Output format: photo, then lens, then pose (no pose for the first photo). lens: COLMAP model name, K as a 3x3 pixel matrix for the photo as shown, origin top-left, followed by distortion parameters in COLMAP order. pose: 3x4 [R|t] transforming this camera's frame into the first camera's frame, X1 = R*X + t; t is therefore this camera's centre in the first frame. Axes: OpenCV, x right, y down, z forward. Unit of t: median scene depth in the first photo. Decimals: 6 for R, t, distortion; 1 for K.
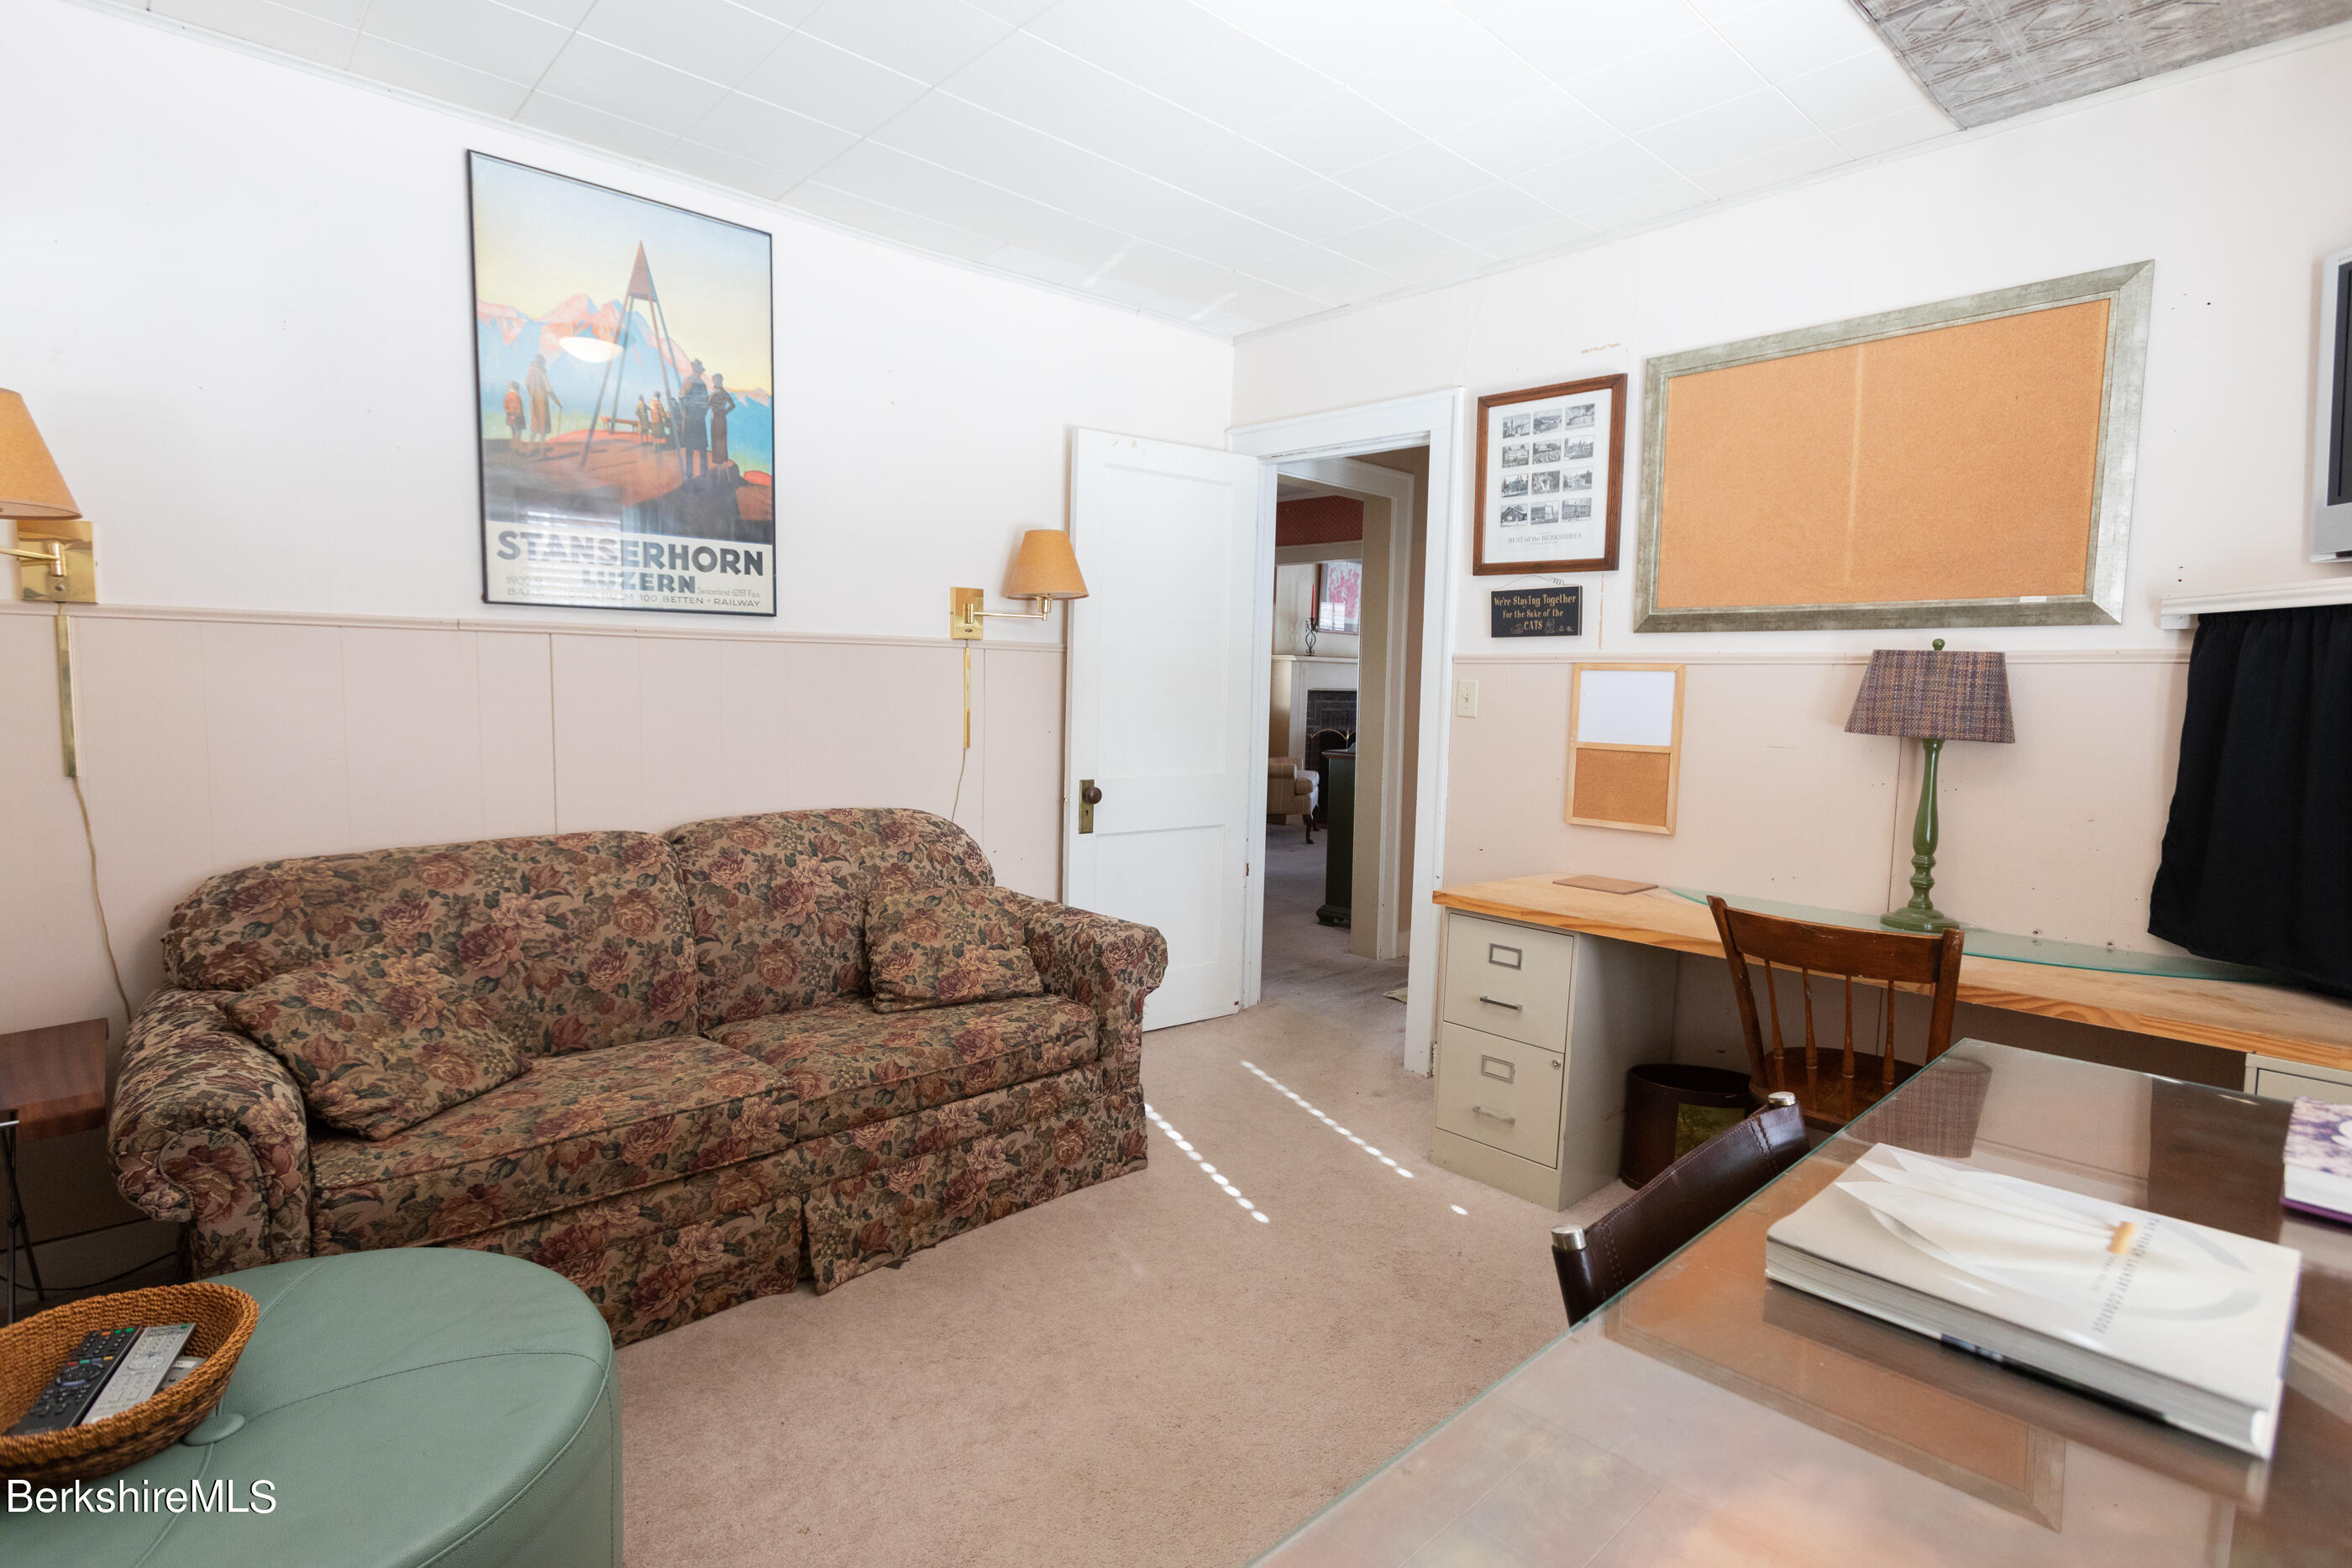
lens RADIAL K [[1124.8, 0, 1176.0], [0, 1124.8, 784.0], [0, 0, 1]] dist [-0.006937, 0.000085]
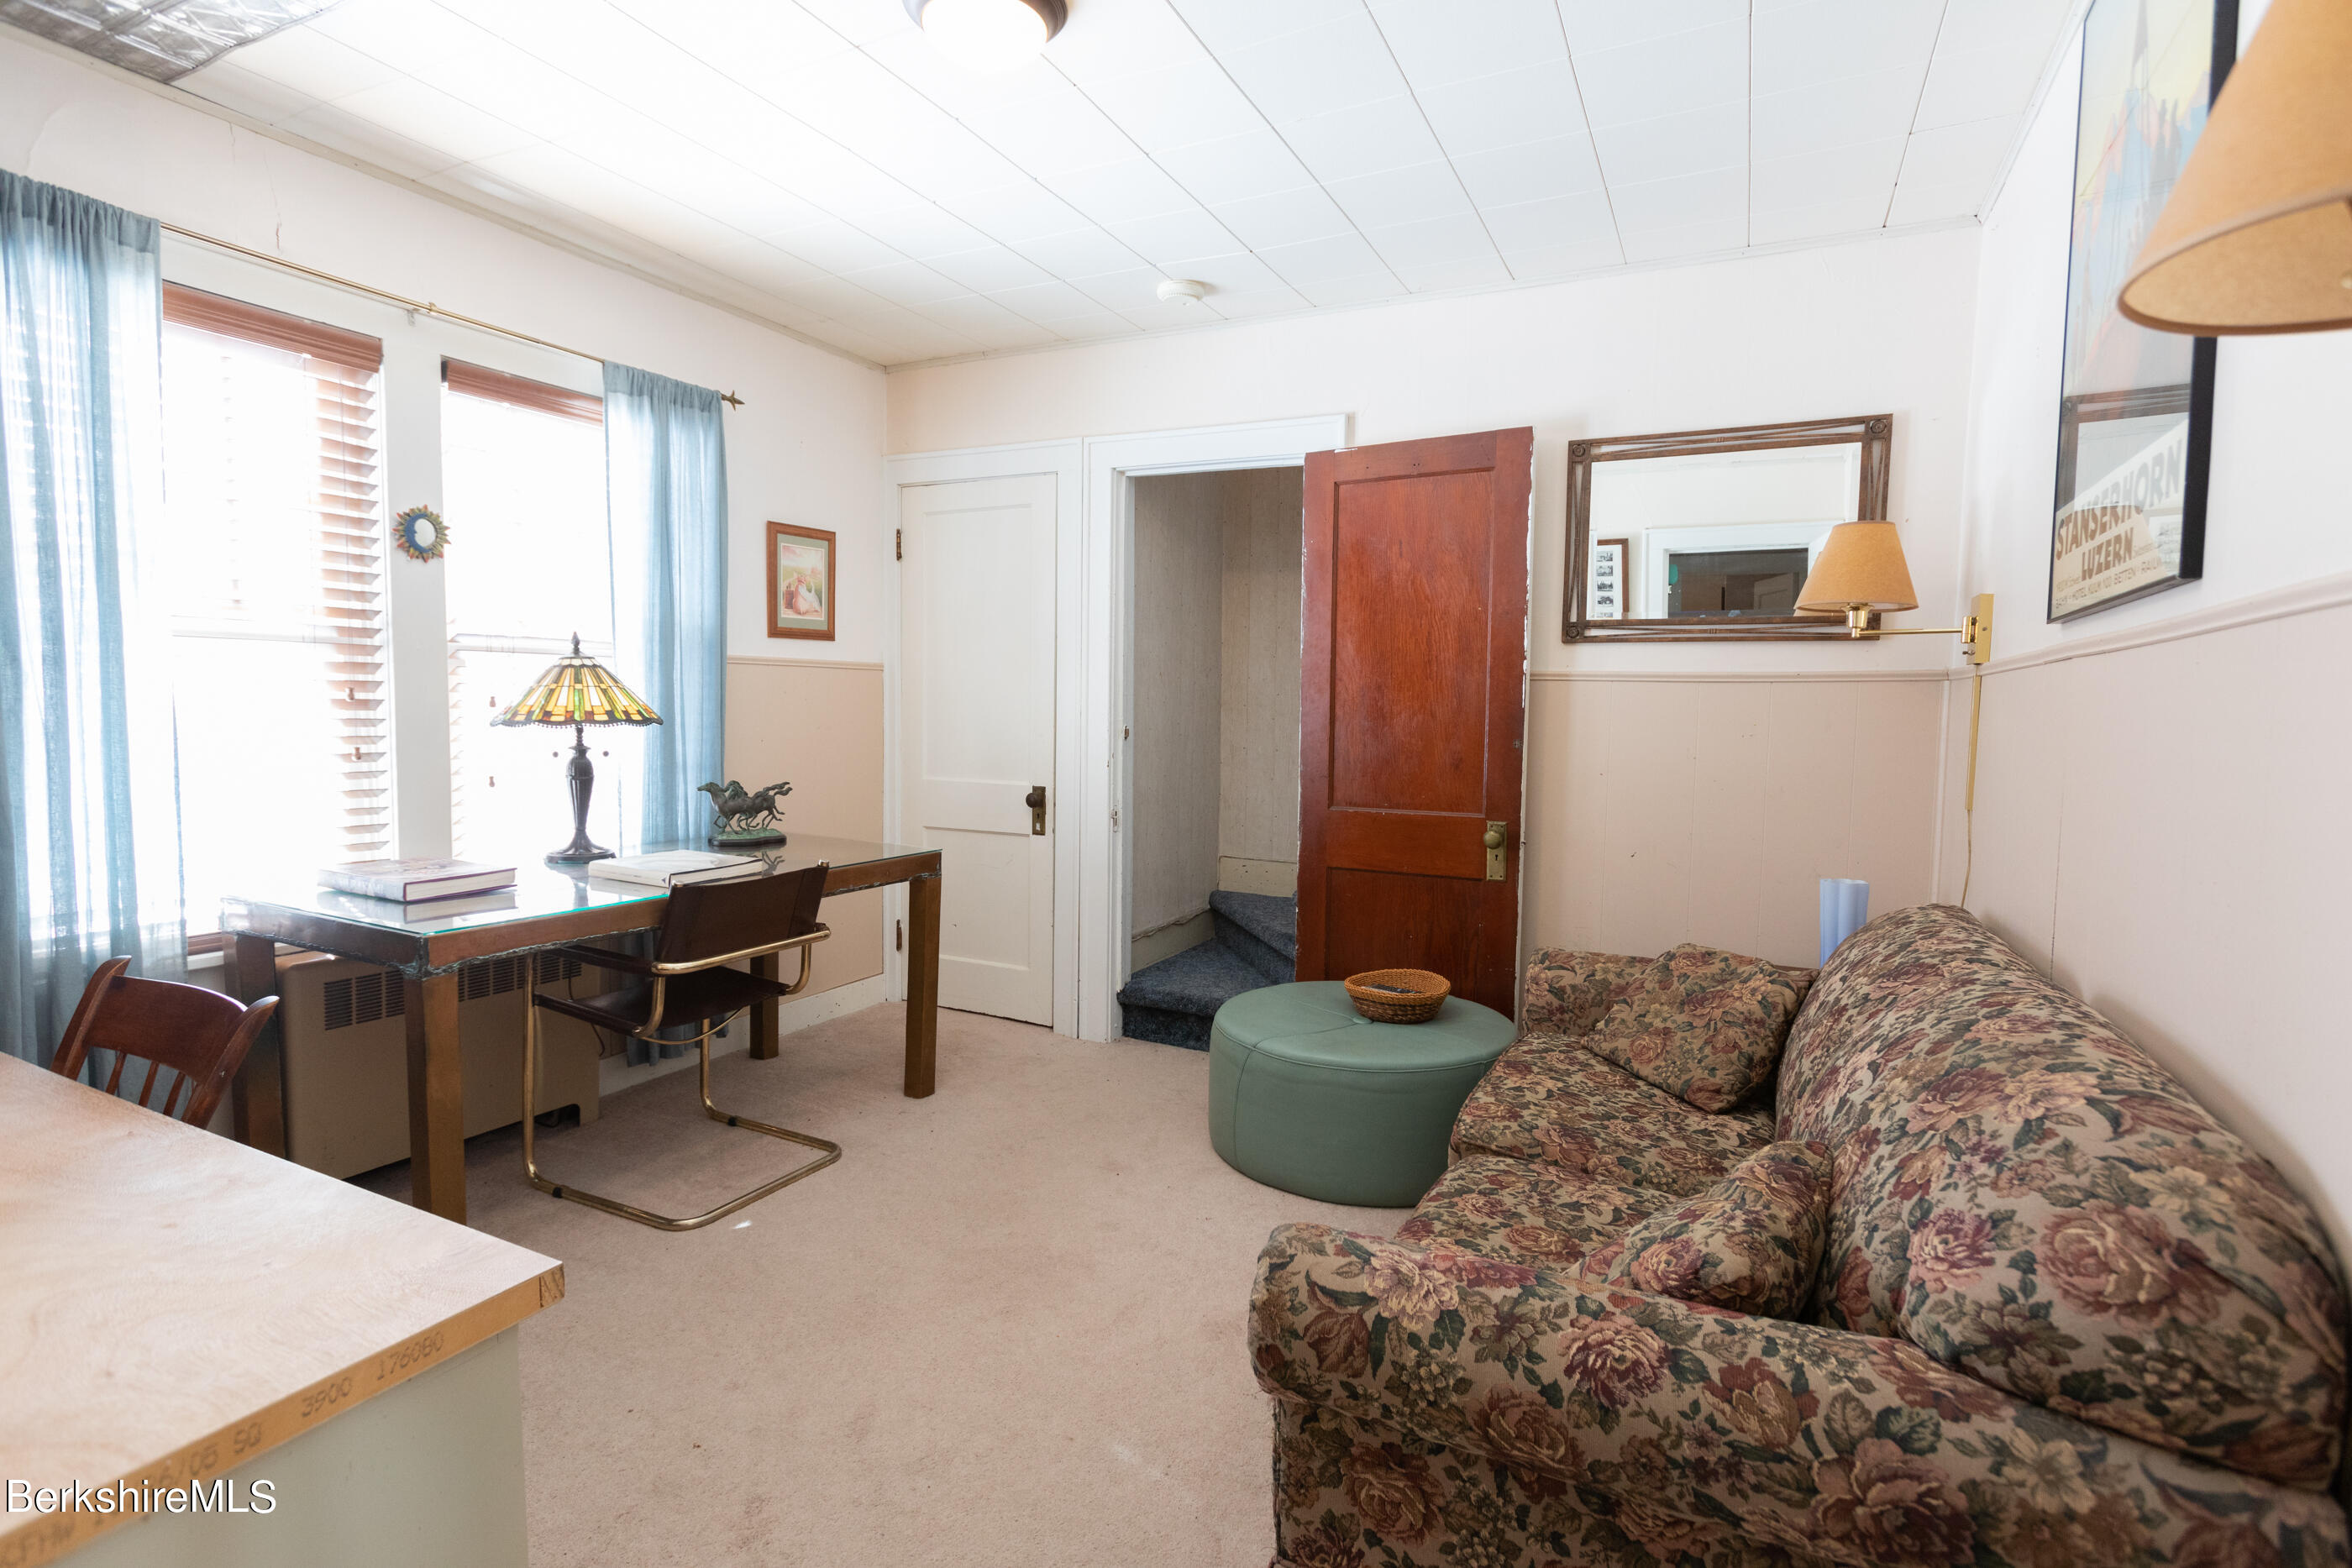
lens RADIAL K [[1155.0, 0, 1170.5], [0, 1155.0, 778.3], [0, 0, 1]] dist [-0.000585, 0.009827]
pose [[-0.942273, -0.009852, -0.334701, 0.253561], [-0.058117, 0.989208, 0.134496, -0.171429], [0.329764, 0.146184, -0.932677, 2.026144]]
